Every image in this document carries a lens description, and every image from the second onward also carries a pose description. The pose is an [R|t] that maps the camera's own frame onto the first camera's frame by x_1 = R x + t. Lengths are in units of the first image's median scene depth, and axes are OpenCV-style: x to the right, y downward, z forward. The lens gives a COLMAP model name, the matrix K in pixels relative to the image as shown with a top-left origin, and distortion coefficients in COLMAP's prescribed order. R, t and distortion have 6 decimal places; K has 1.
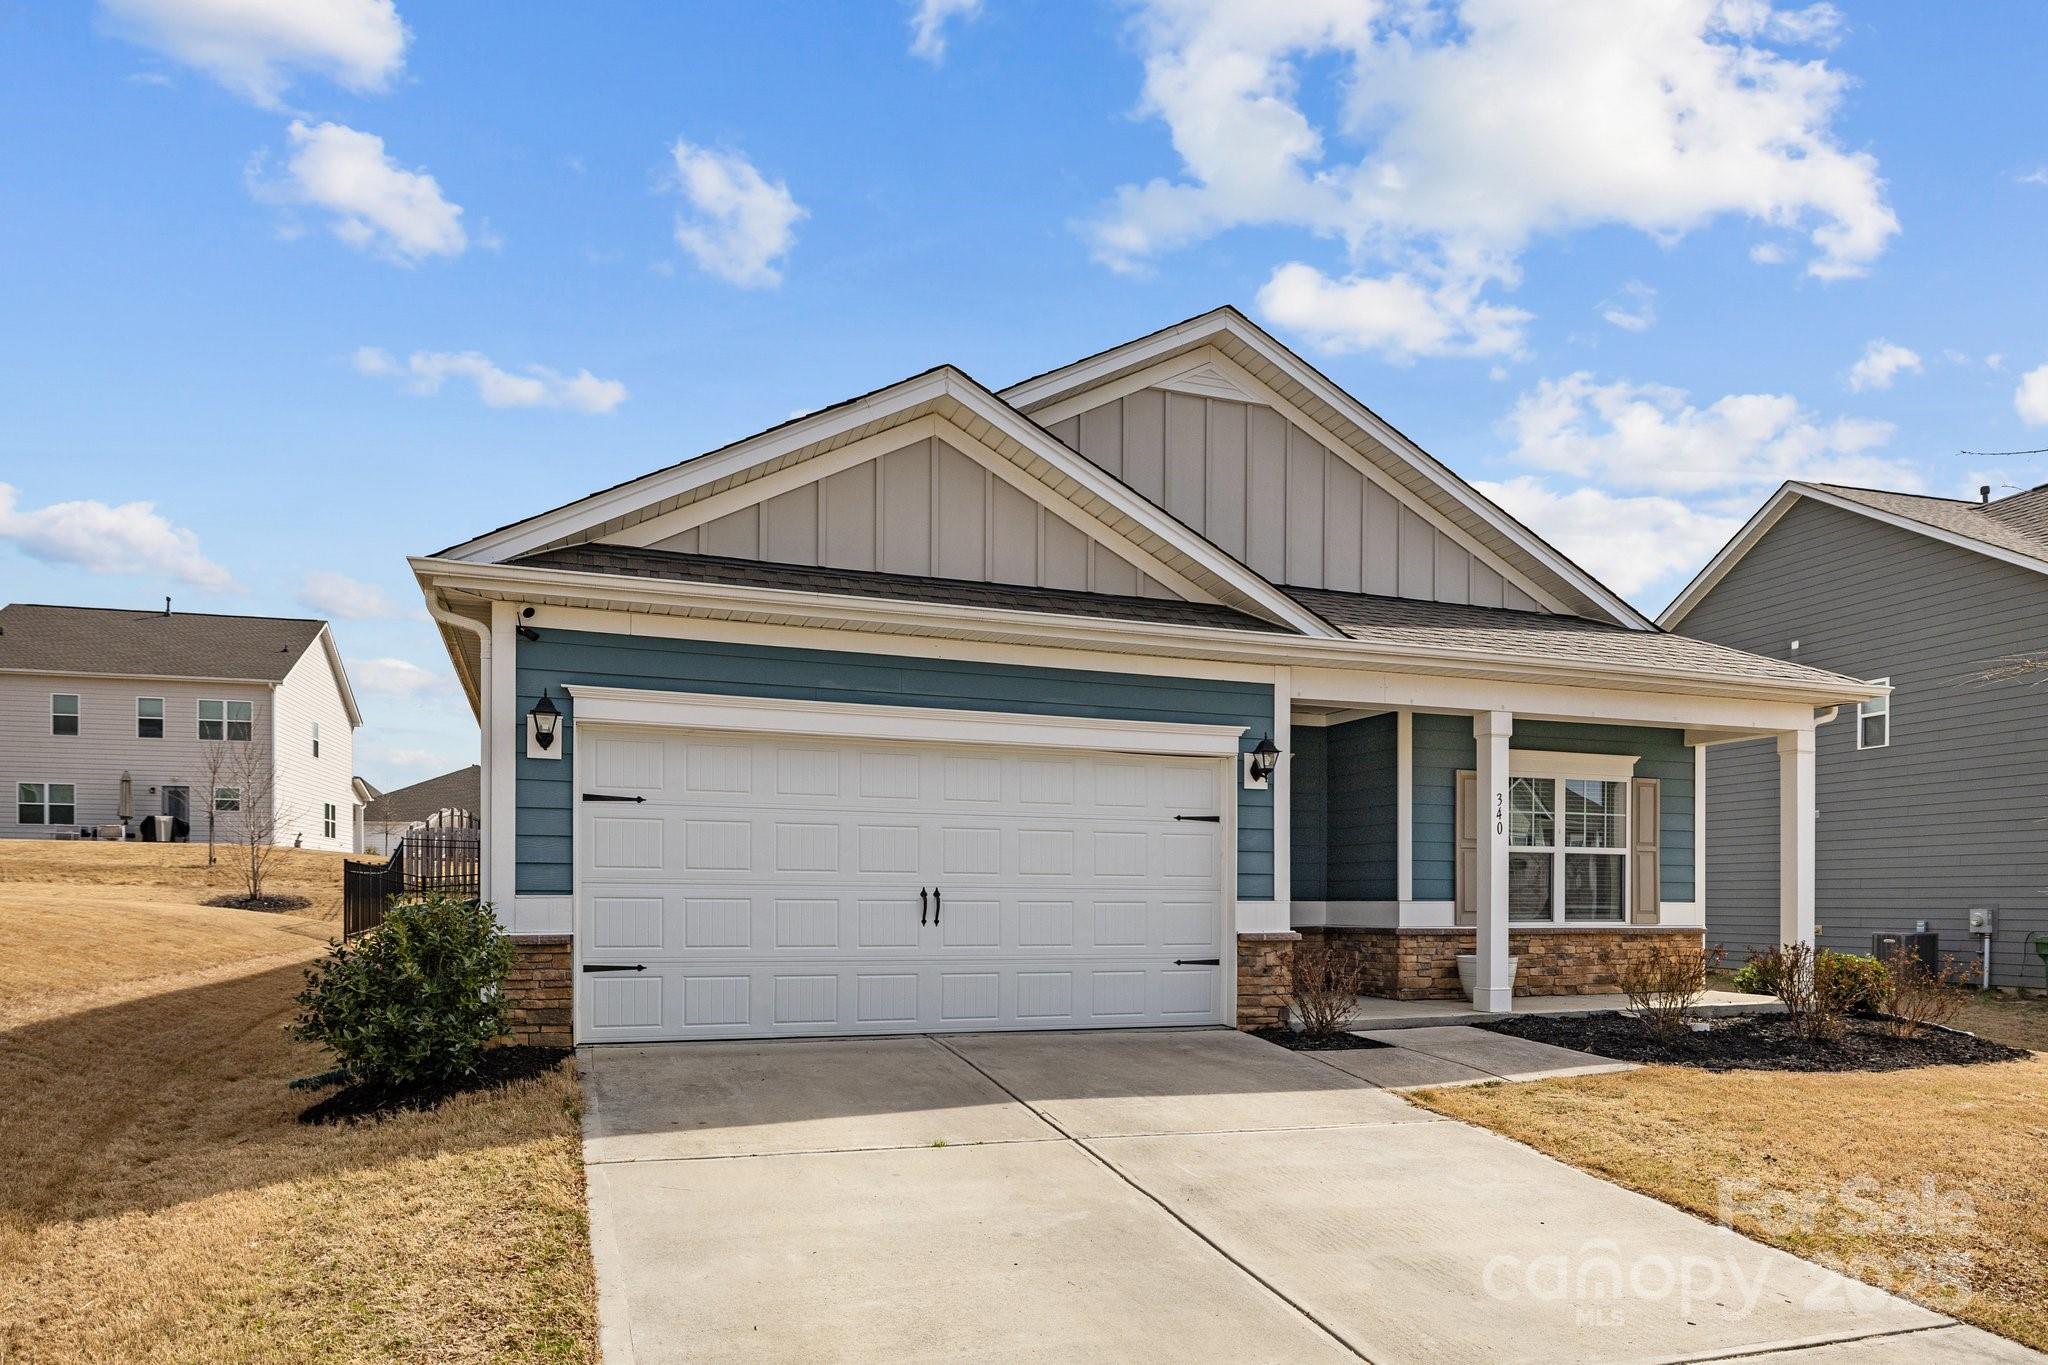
lens RADIAL K [[1215.5, 0, 986.2], [0, 1215.5, 695.4], [0, 0, 1]] dist [-0.006909, 0.001598]
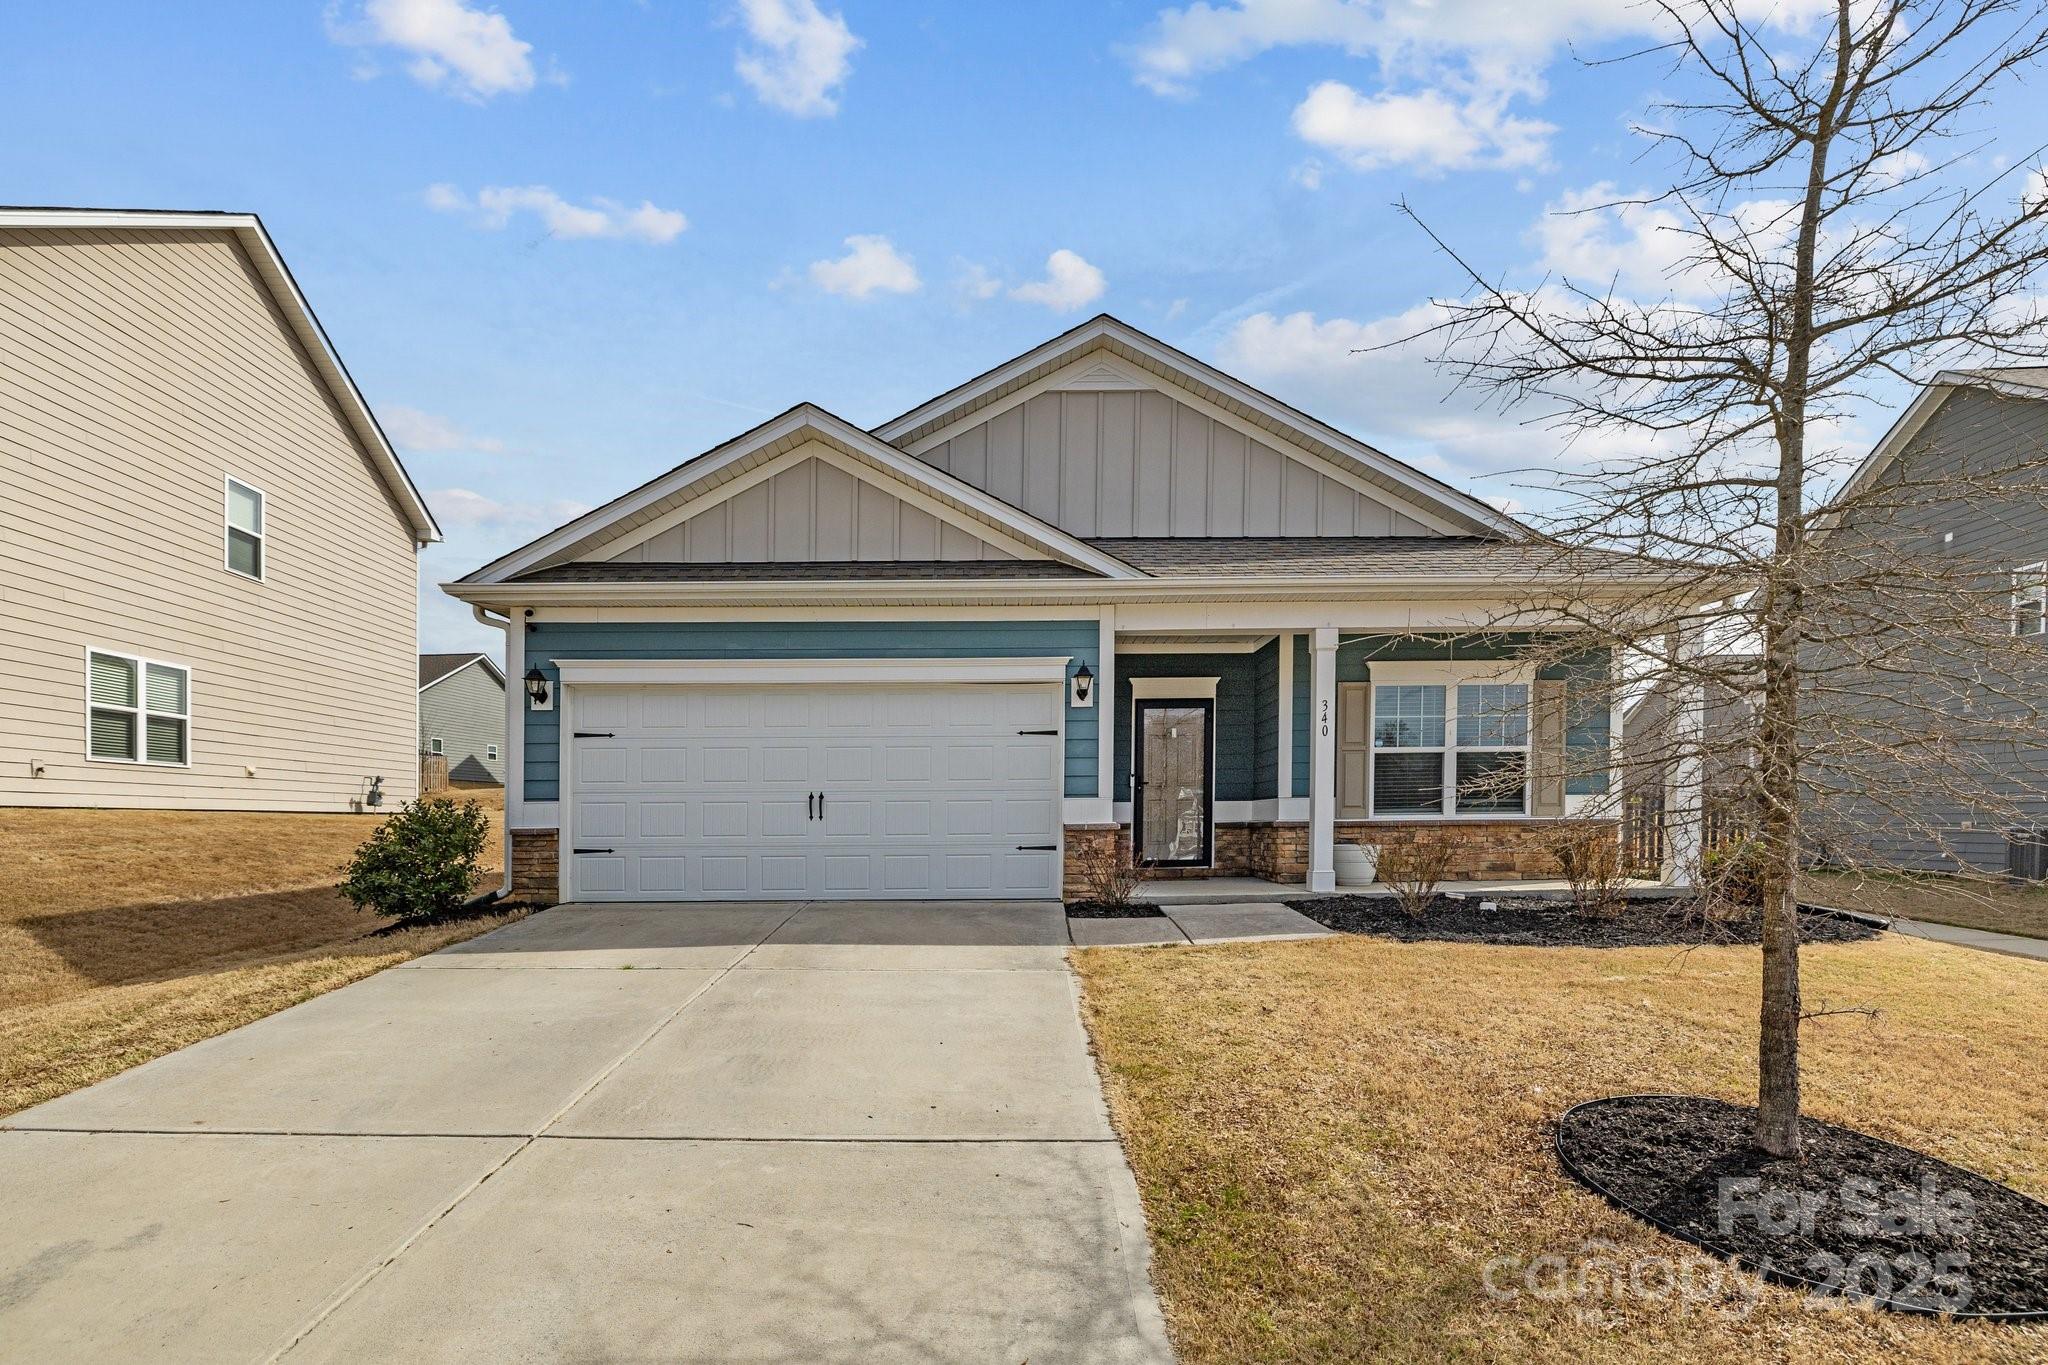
lens RADIAL K [[955.2, 0, 1016.2], [0, 955.2, 666.7], [0, 0, 1]] dist [-0.004692, -0.000341]
pose [[0.944622, -0.066400, -0.321373, 0.474847], [0.068017, 0.997665, -0.006207, 0.038489], [0.321035, -0.015995, 0.946932, 0.068675]]
